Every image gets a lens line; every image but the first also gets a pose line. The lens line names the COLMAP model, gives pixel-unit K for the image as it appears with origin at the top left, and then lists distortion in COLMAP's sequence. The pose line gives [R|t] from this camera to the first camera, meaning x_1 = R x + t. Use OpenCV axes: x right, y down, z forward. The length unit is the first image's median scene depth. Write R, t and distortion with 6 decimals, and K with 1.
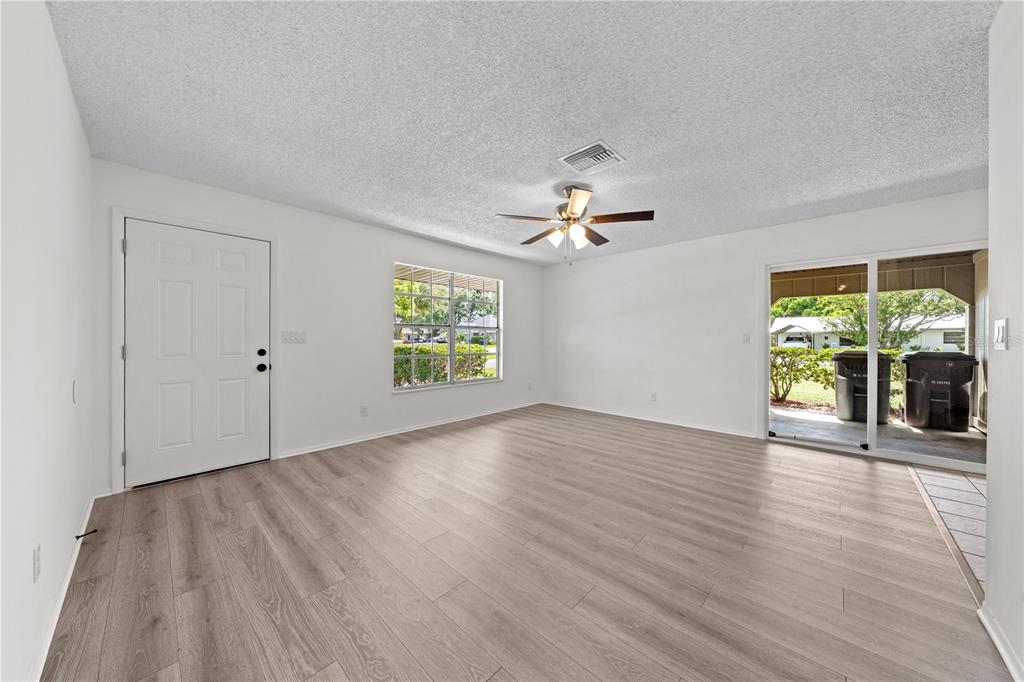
lens RADIAL K [[344.1, 0, 517.5], [0, 344.1, 340.7], [0, 0, 1]] dist [0.000755, 0.000203]
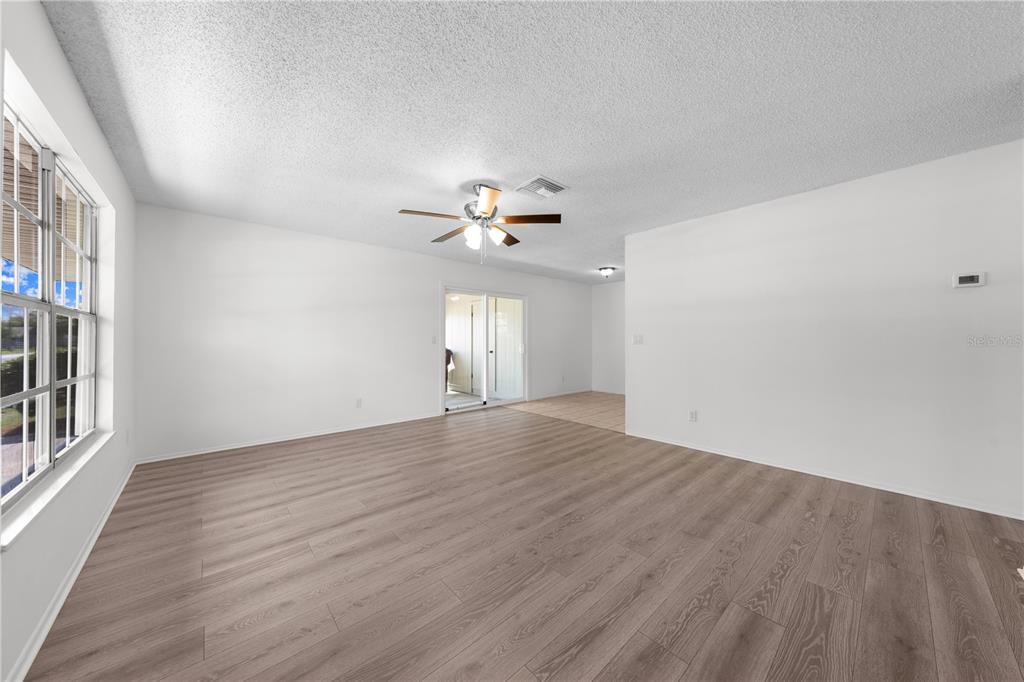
lens RADIAL K [[344.1, 0, 511.8], [0, 344.1, 339.6], [0, 0, 1]] dist [0.000755, 0.000203]
pose [[0.092990, 0.004842, 0.995655, -0.838239], [0.002766, 0.999983, -0.005121, -0.000633], [-0.995663, 0.003231, 0.092975, 0.855835]]
